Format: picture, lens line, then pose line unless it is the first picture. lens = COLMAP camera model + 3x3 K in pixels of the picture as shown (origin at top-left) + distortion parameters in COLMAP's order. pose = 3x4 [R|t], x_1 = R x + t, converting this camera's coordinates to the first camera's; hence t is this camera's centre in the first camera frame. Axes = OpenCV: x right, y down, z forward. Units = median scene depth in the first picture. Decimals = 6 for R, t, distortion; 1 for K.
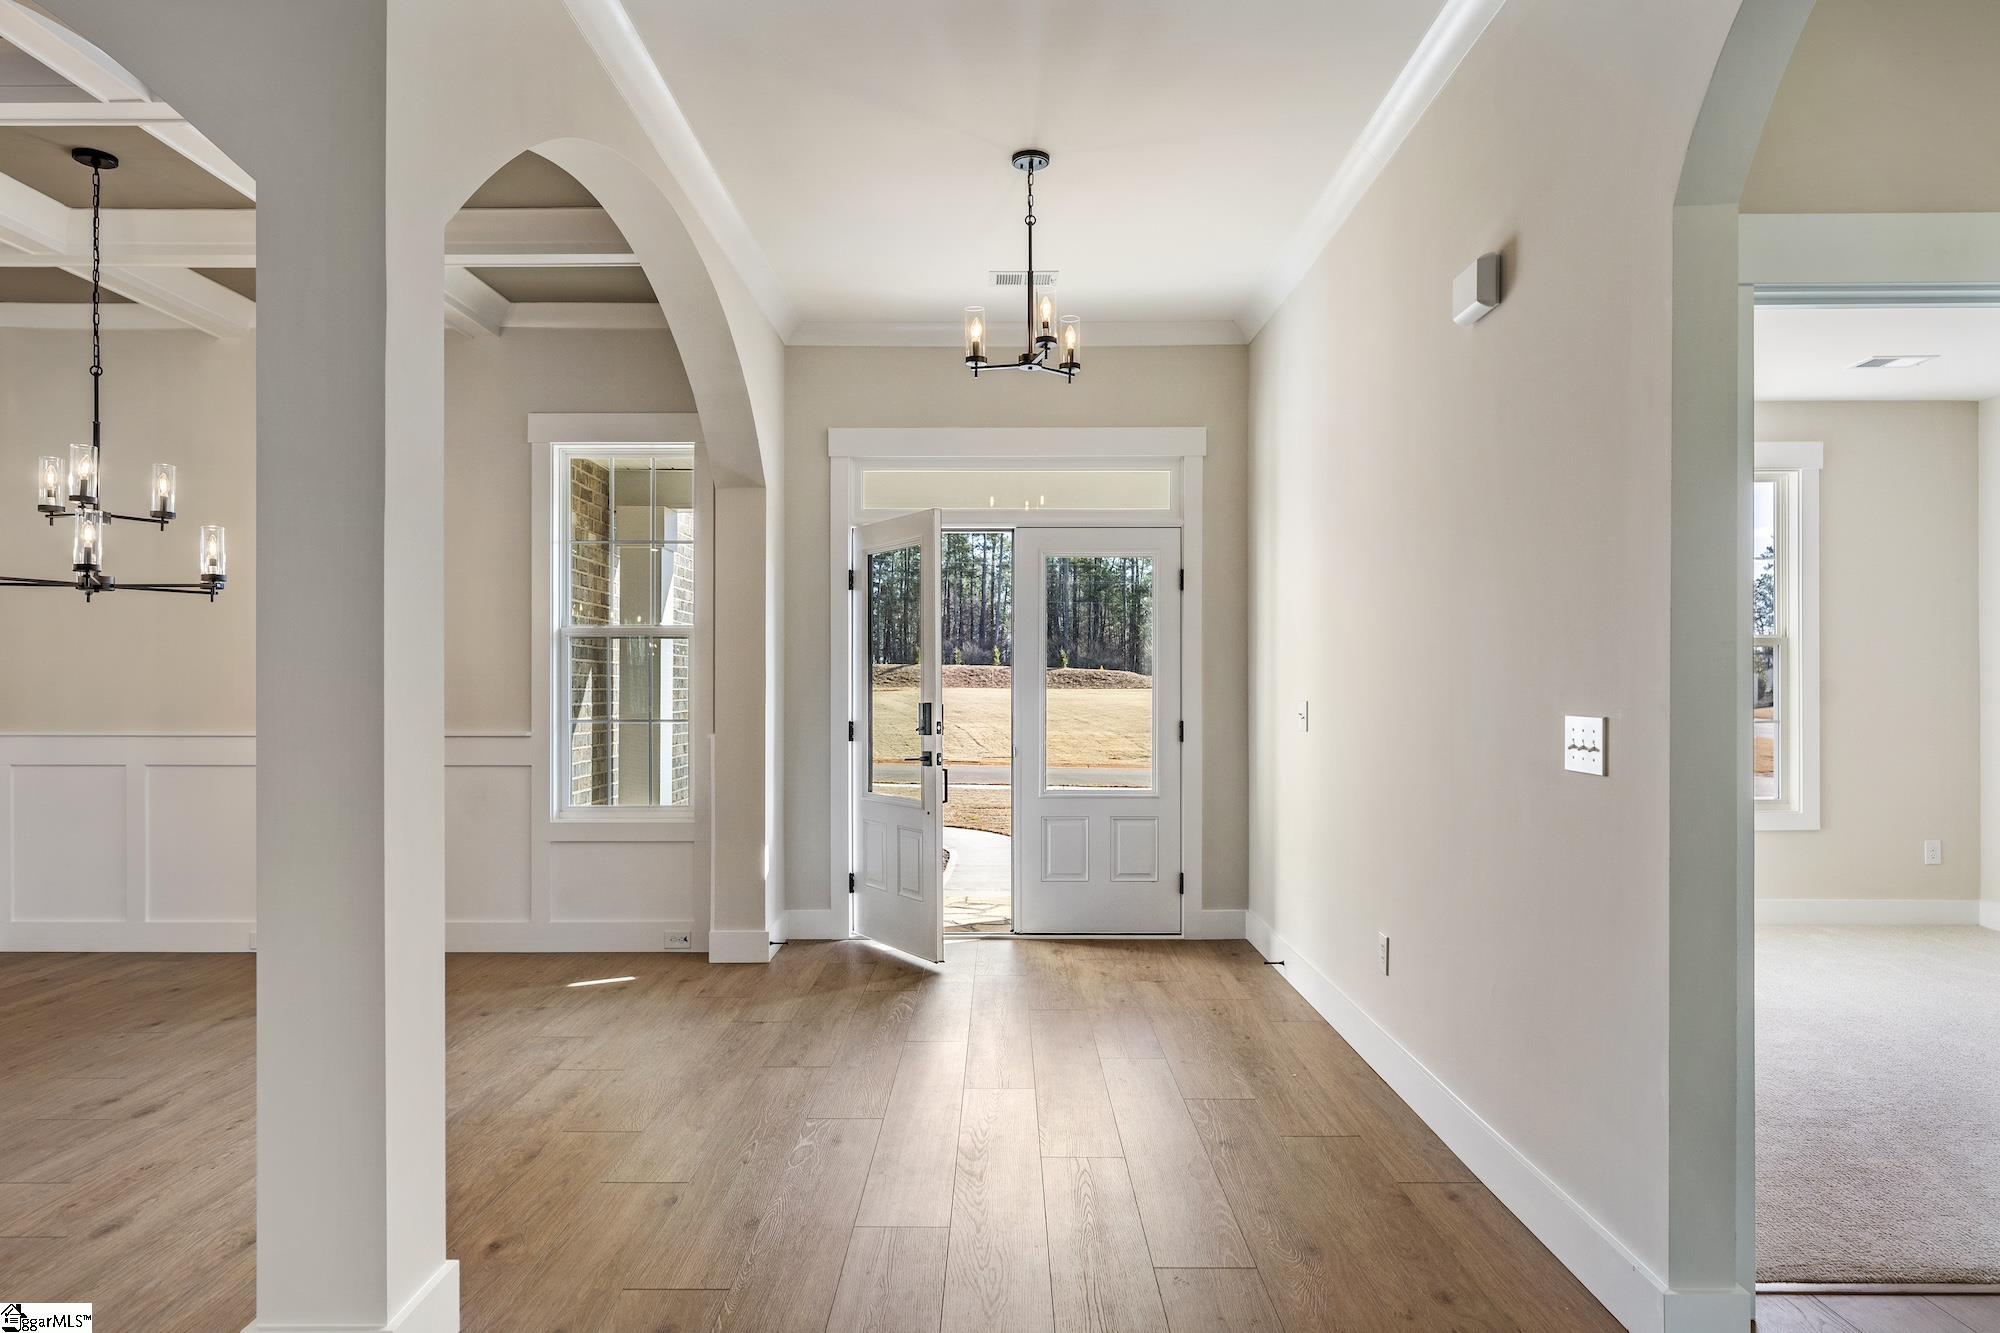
lens RADIAL K [[1203.3, 0, 994.4], [0, 1203.3, 678.2], [0, 0, 1]] dist [-0.004492, -0.001091]
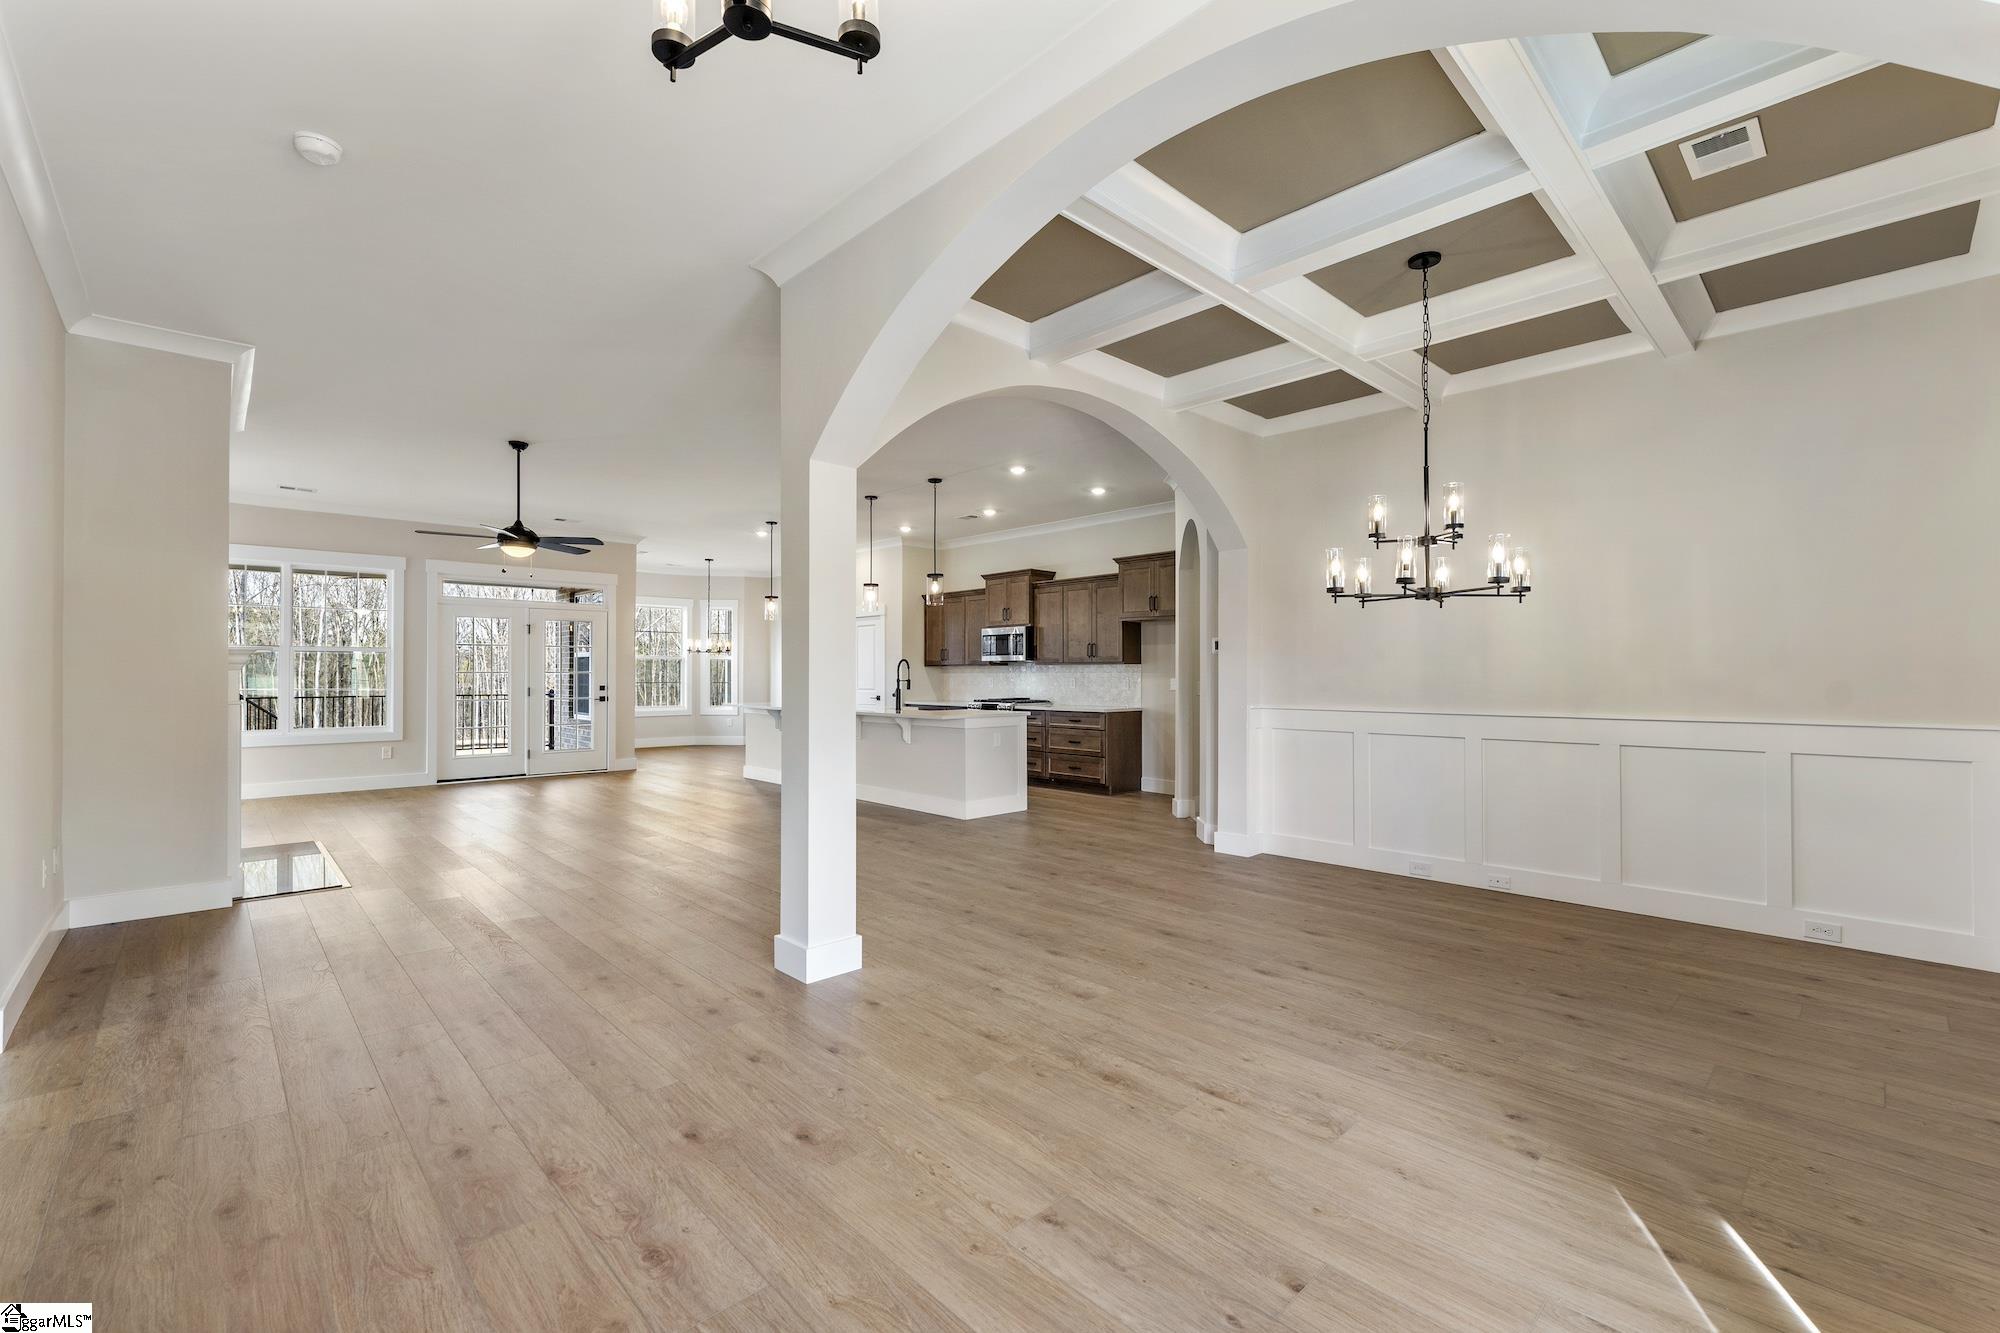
lens RADIAL K [[855.7, 0, 994.0], [0, 855.7, 670.2], [0, 0, 1]] dist [-0.001367, -0.000094]
pose [[-0.726755, -0.001720, -0.686894, 0.185396], [0.004794, 0.999960, -0.007576, 0.008444], [0.686880, -0.008799, -0.726718, 1.274748]]
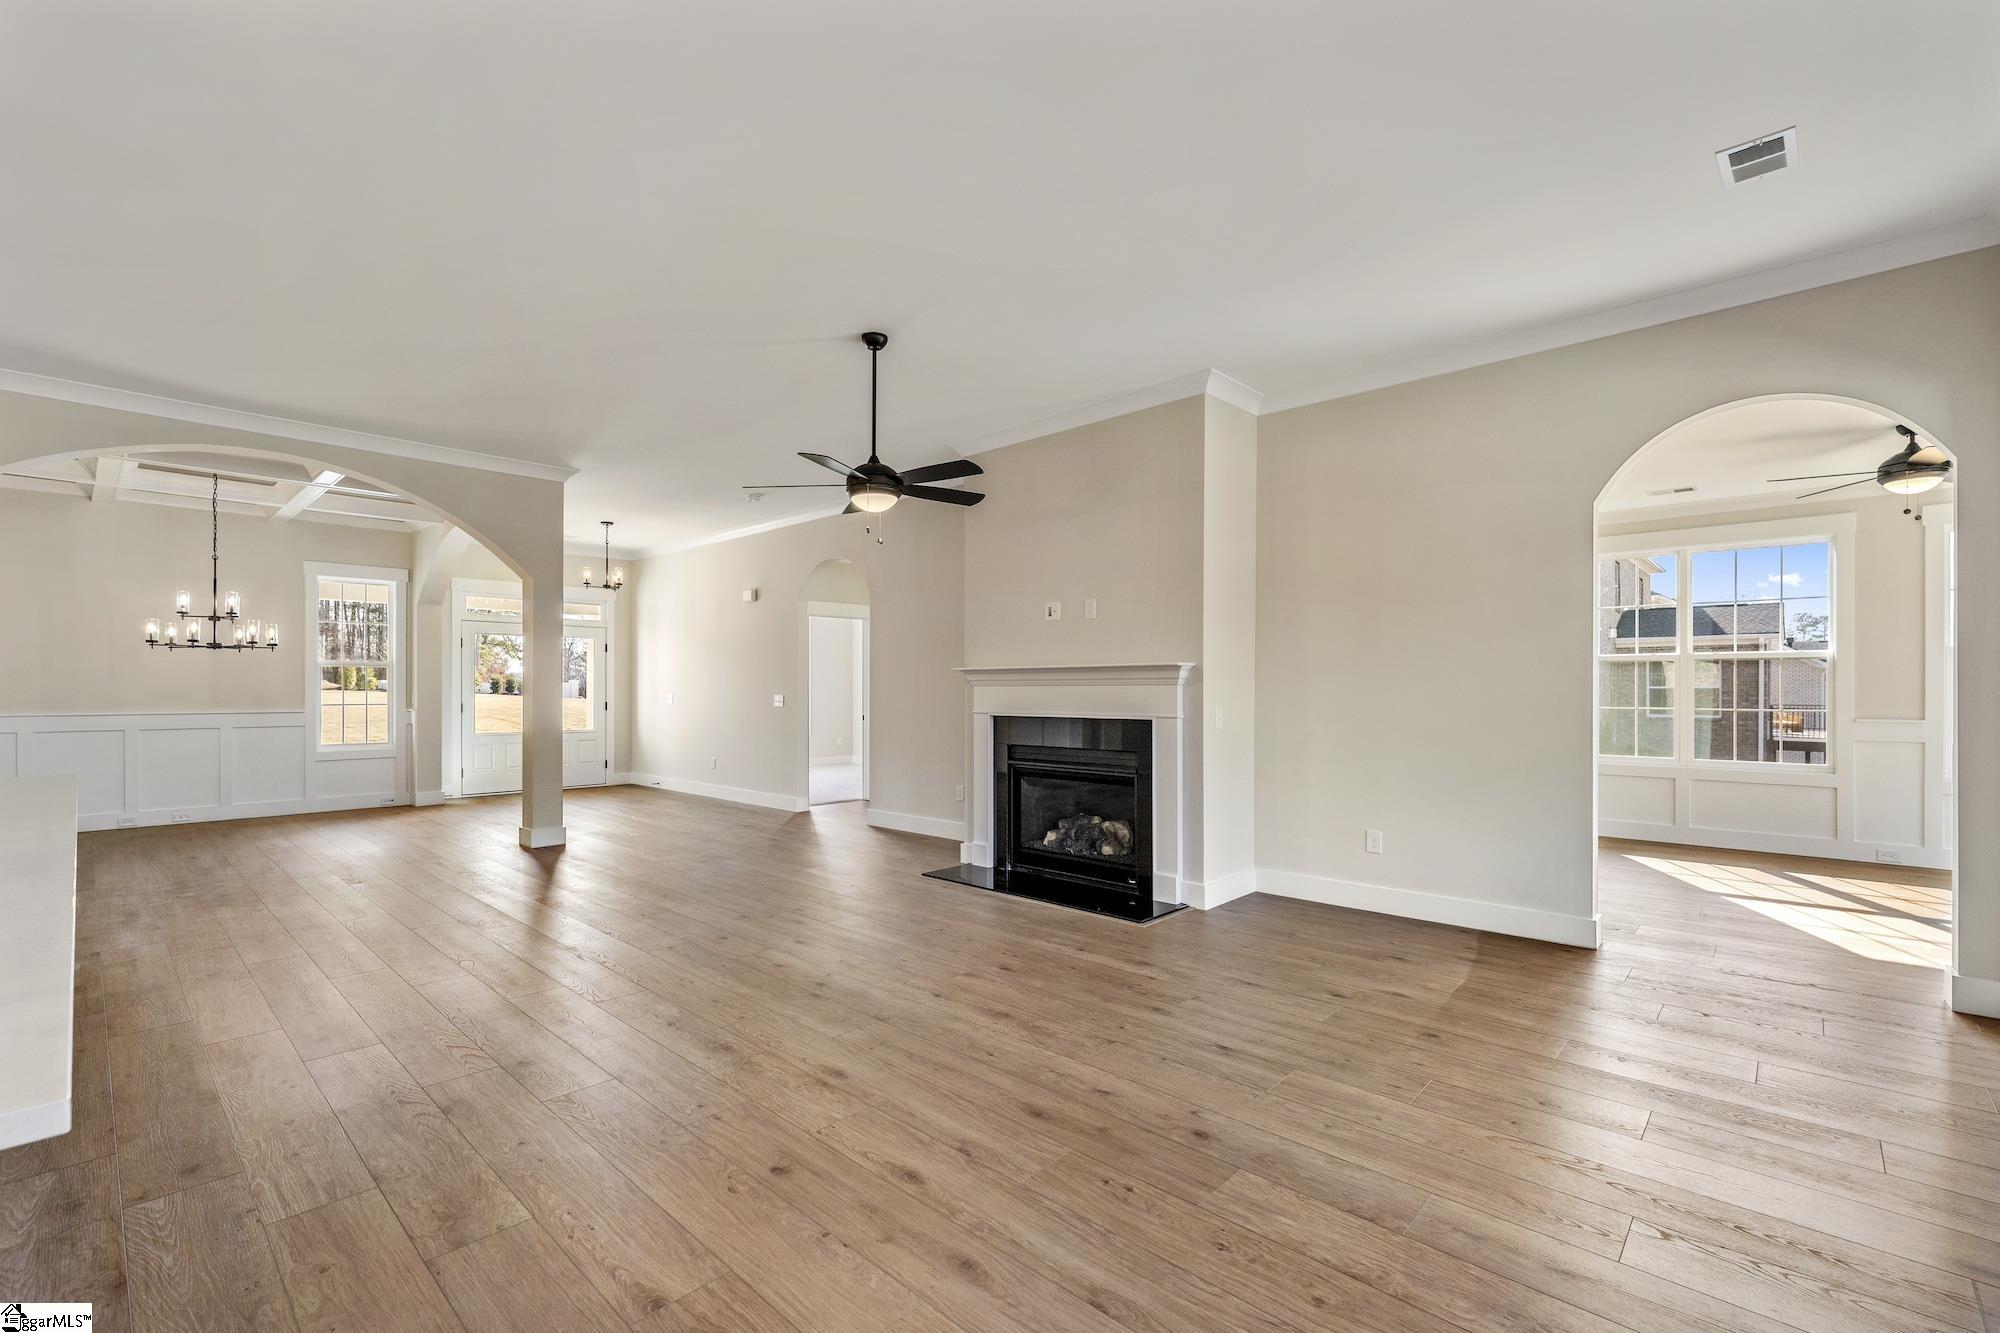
lens RADIAL K [[855.7, 0, 1001.0], [0, 855.7, 682.2], [0, 0, 1]] dist [-0.001367, -0.000094]
pose [[0.672131, 0.004686, 0.740418, -0.882690], [-0.005187, 0.999985, -0.001620, -0.013078], [-0.740414, -0.002751, 0.672145, -1.209589]]
